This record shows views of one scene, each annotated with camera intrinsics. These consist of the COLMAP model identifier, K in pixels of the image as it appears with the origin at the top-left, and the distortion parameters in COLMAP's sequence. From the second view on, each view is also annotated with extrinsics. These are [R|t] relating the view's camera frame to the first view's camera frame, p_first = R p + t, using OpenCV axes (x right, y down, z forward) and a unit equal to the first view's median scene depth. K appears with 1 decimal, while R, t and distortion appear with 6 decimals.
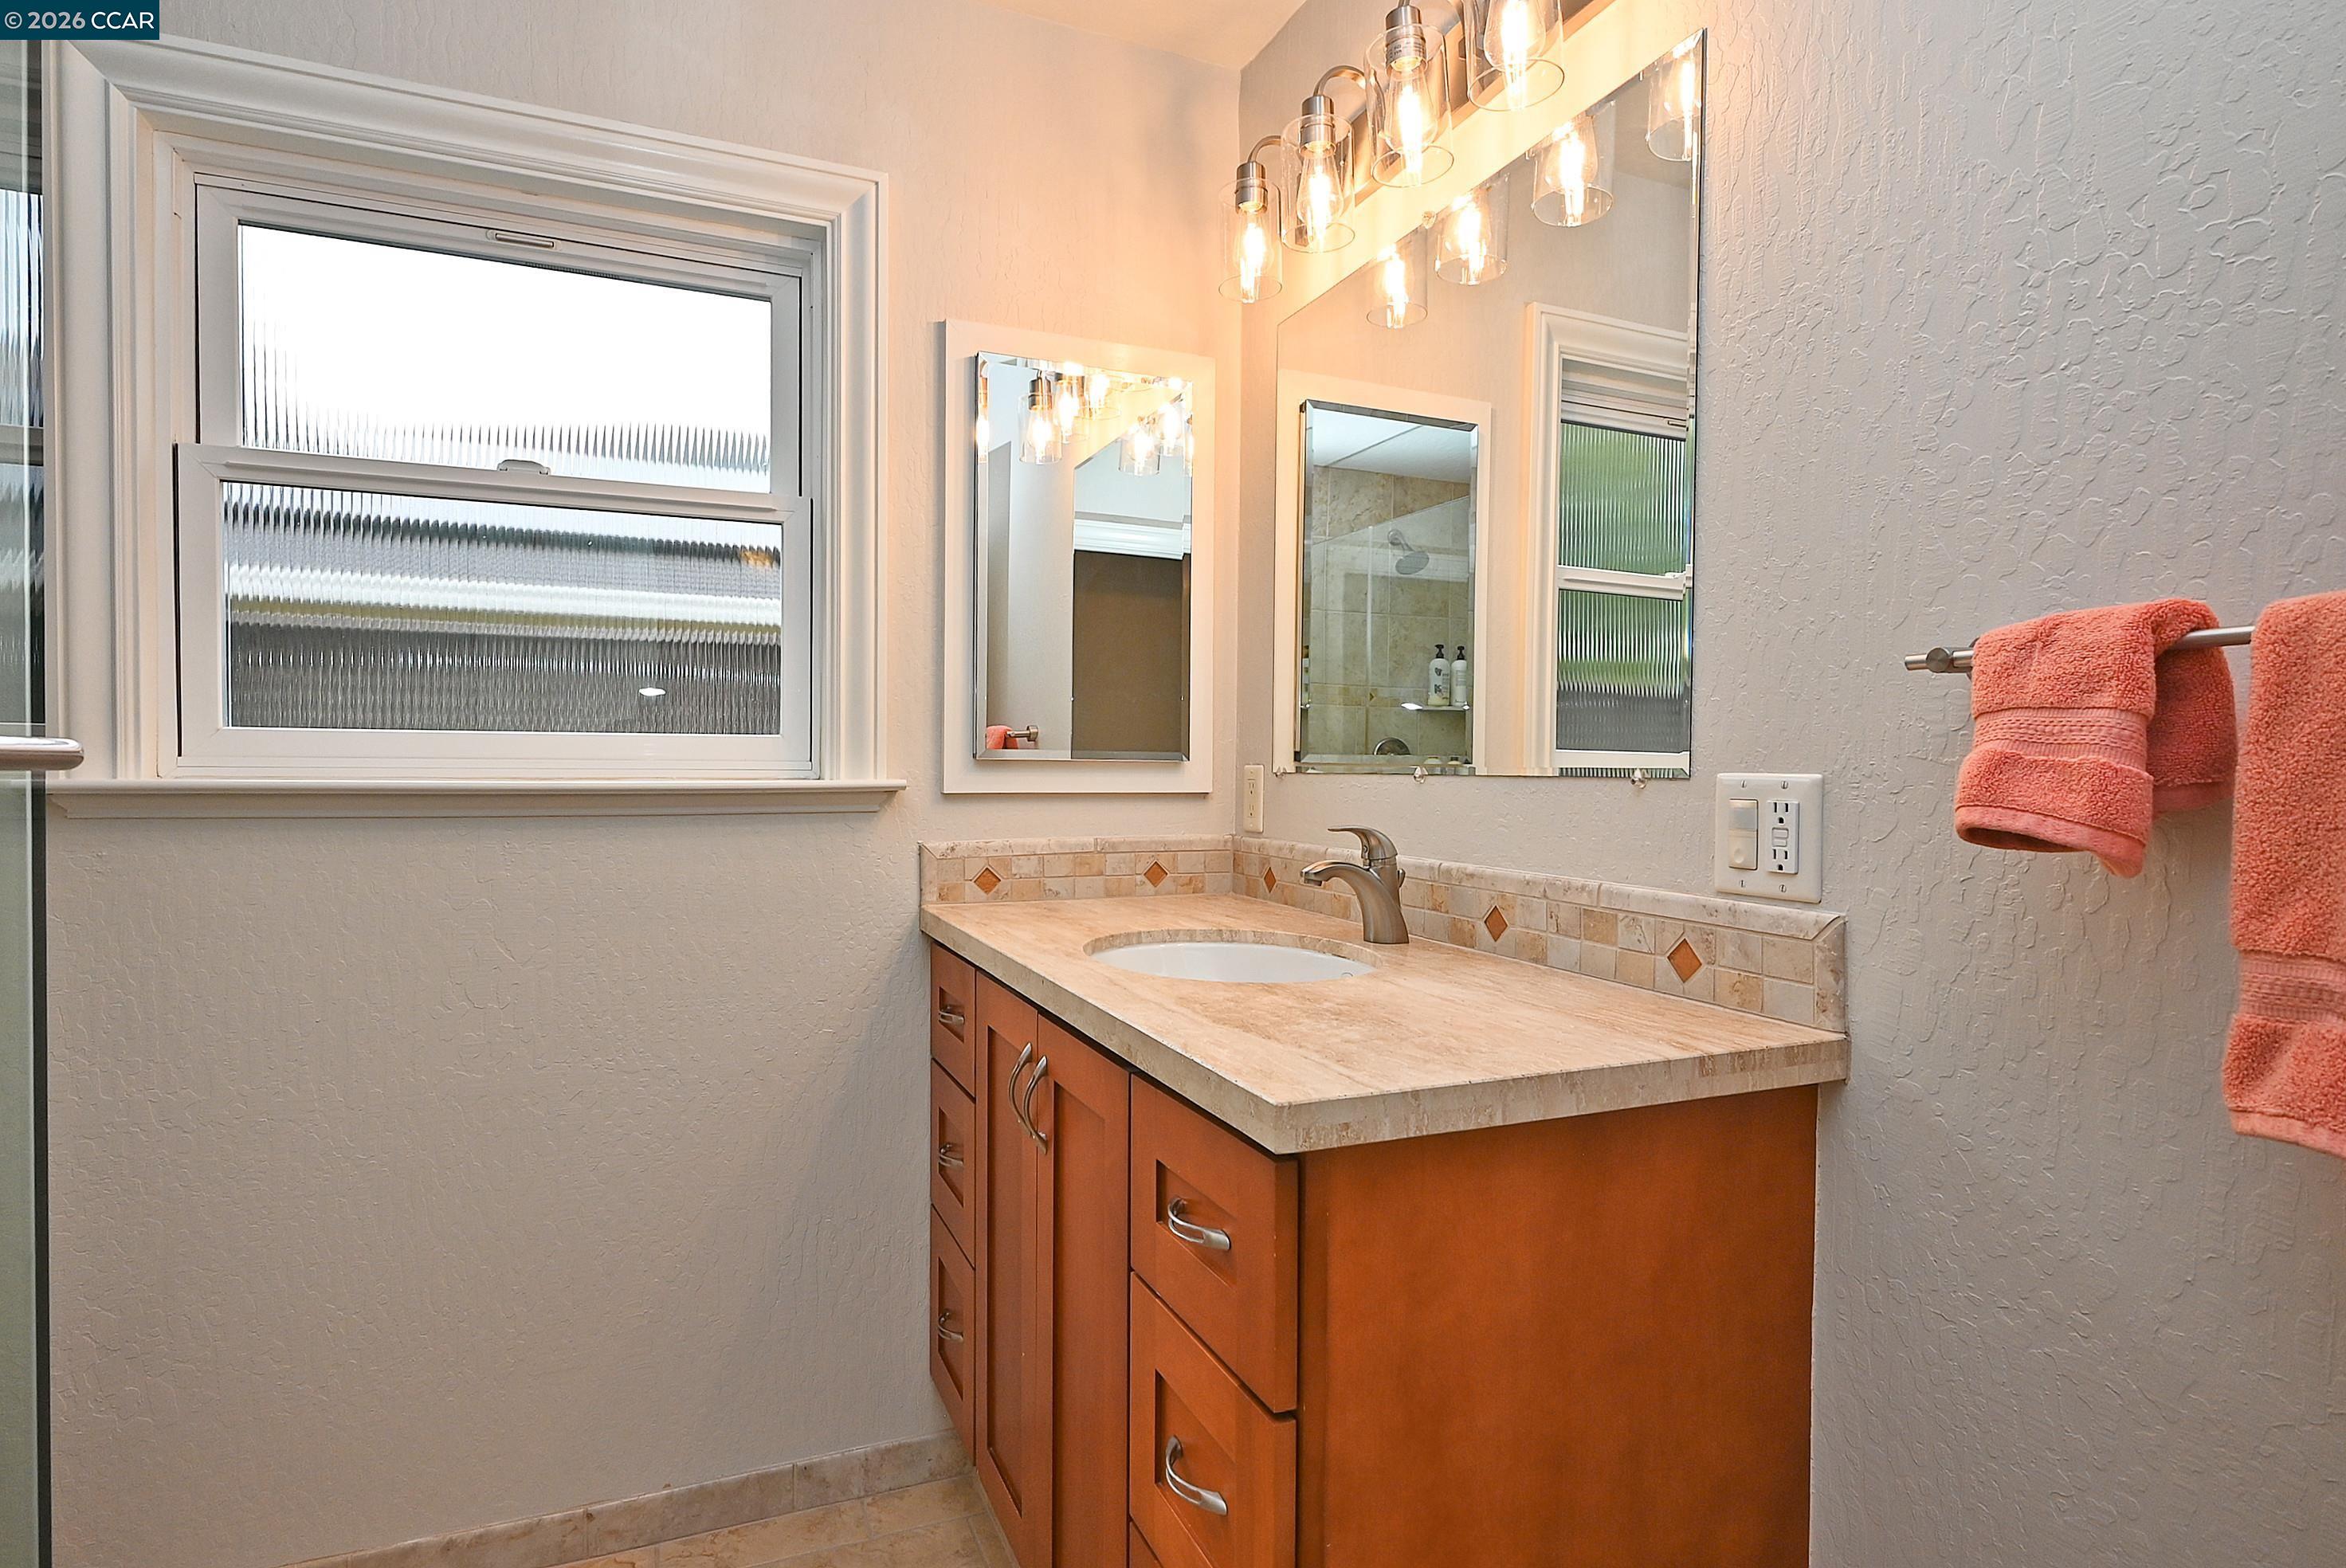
lens RADIAL K [[1221.9, 0, 1163.1], [0, 1221.9, 788.1], [0, 0, 1]] dist [-0.000352, 0.001851]
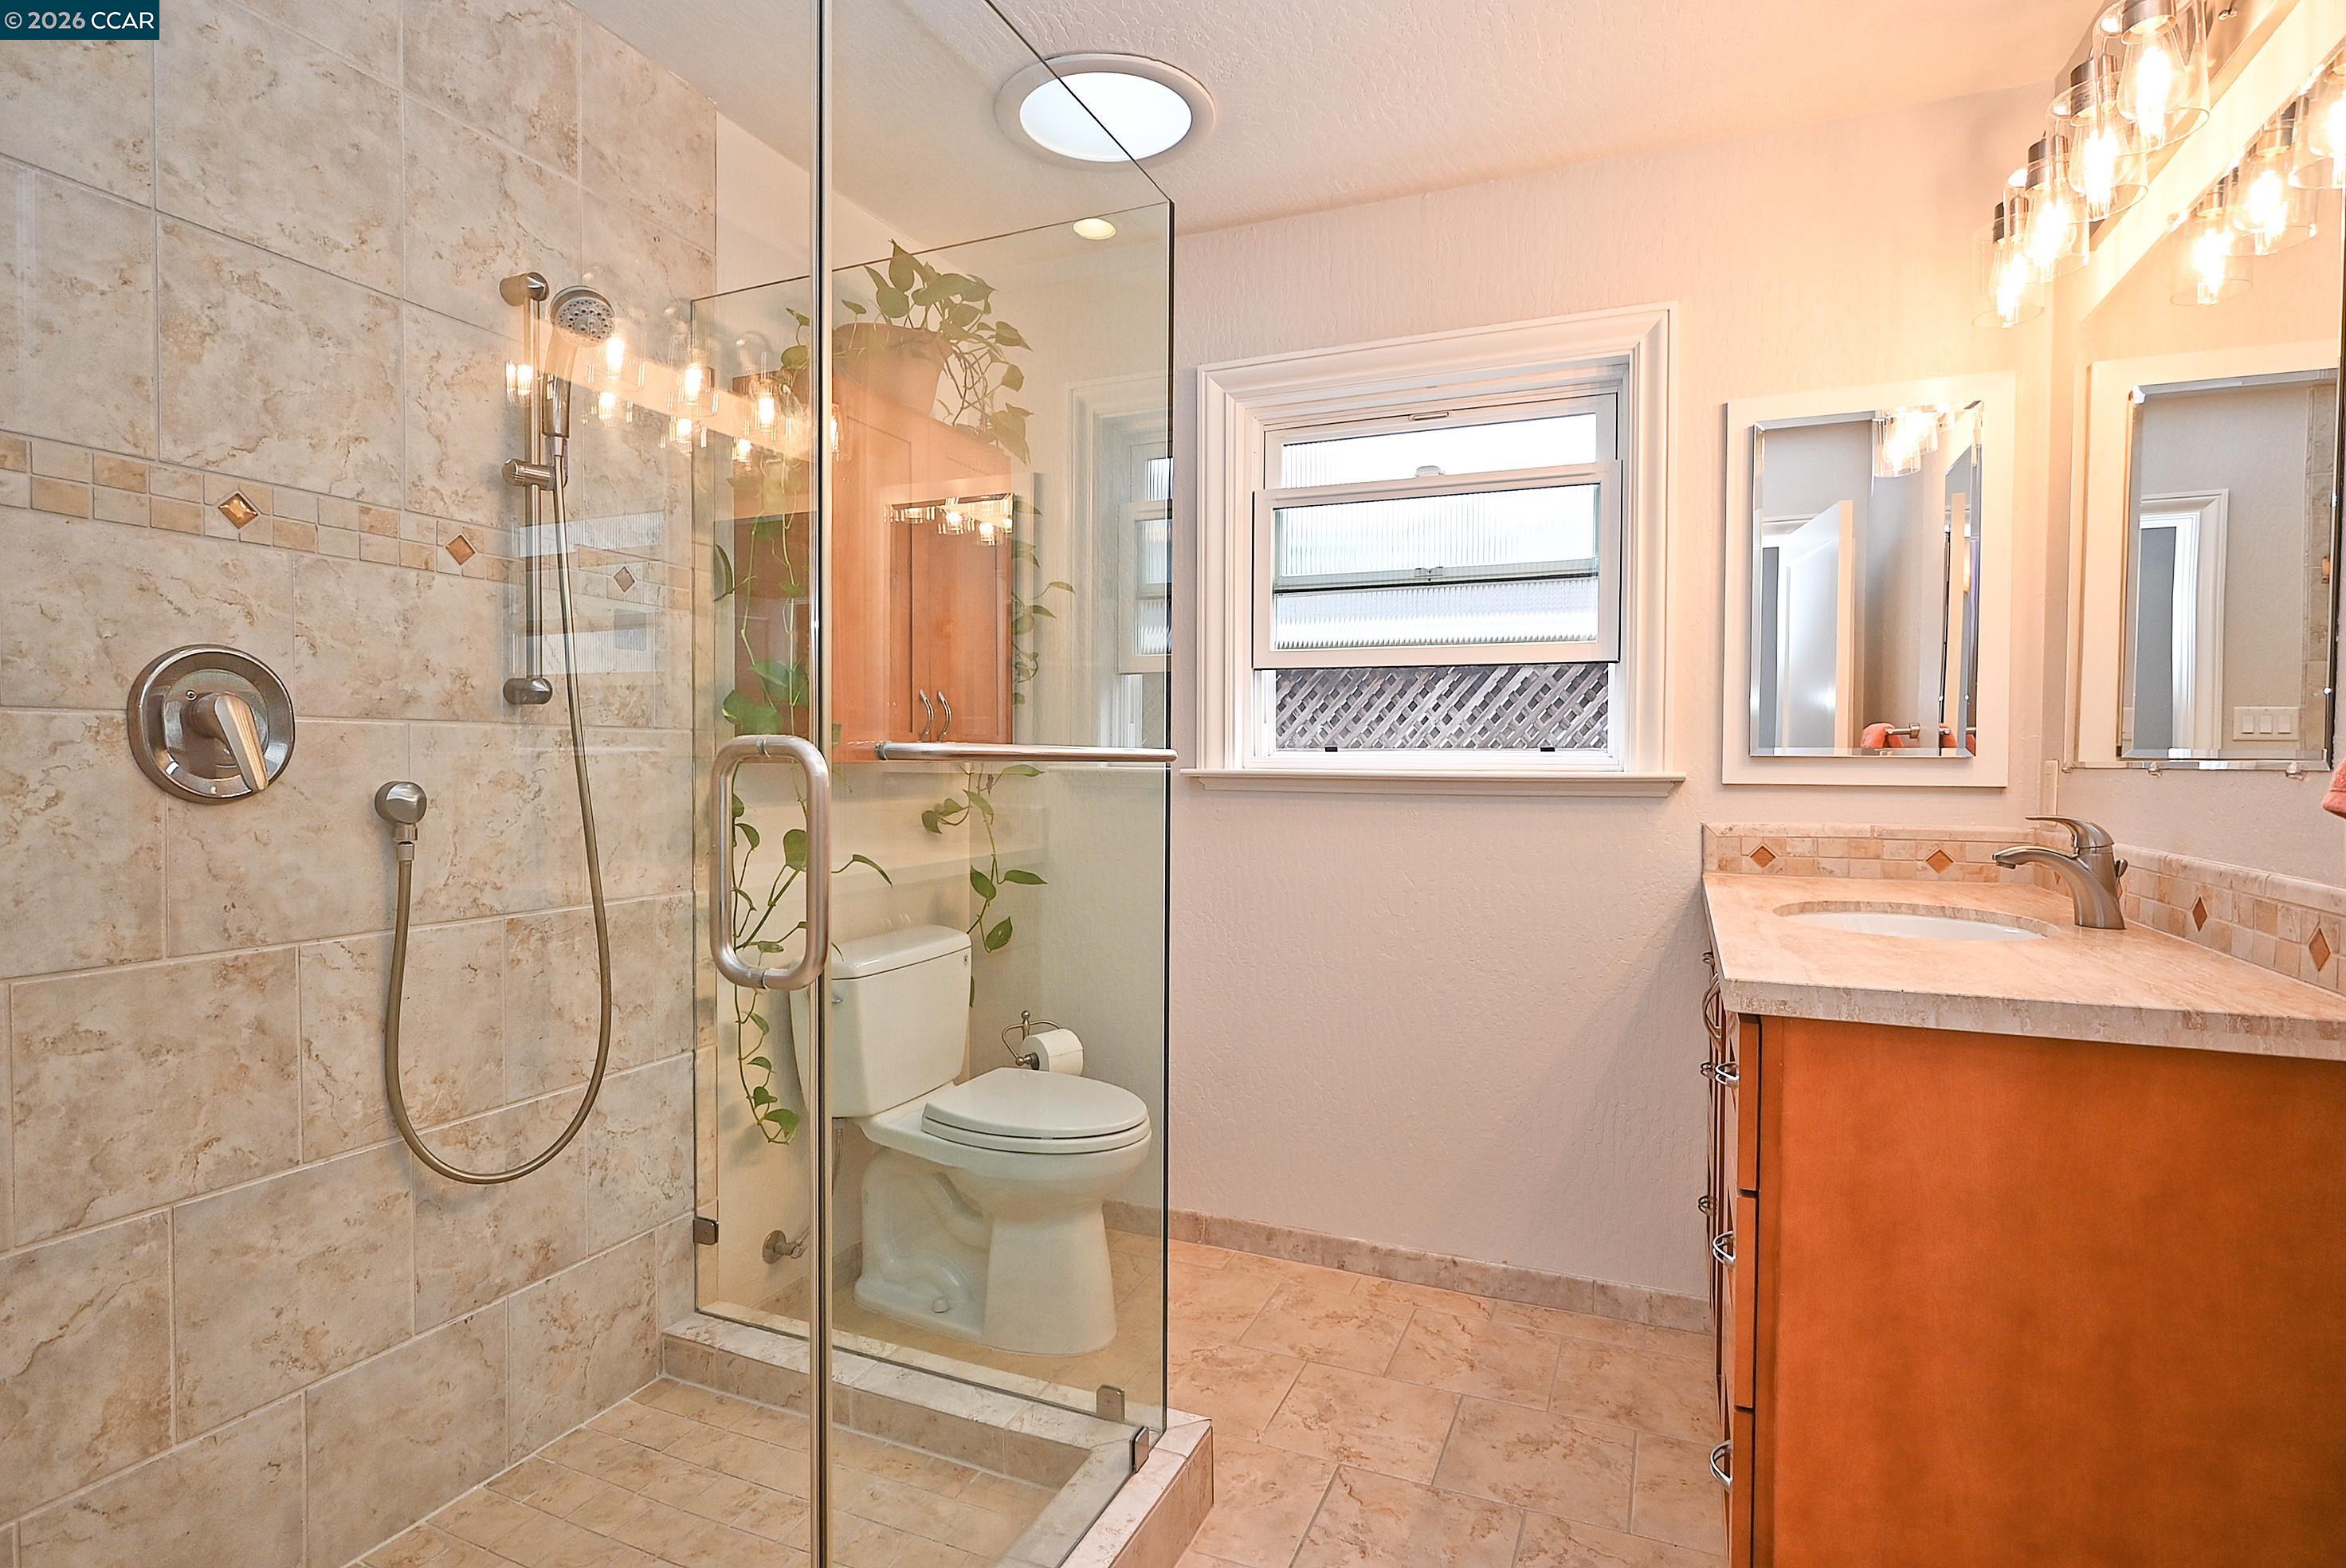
lens RADIAL K [[1165.9, 0, 1178.4], [0, 1165.9, 784.7], [0, 0, 1]] dist [-0.003934, 0.002271]
pose [[0.700098, 0.012494, -0.713937, 0.315243], [-0.013082, 0.999904, 0.004670, 0.007943], [0.713926, 0.006070, 0.700194, -0.252307]]
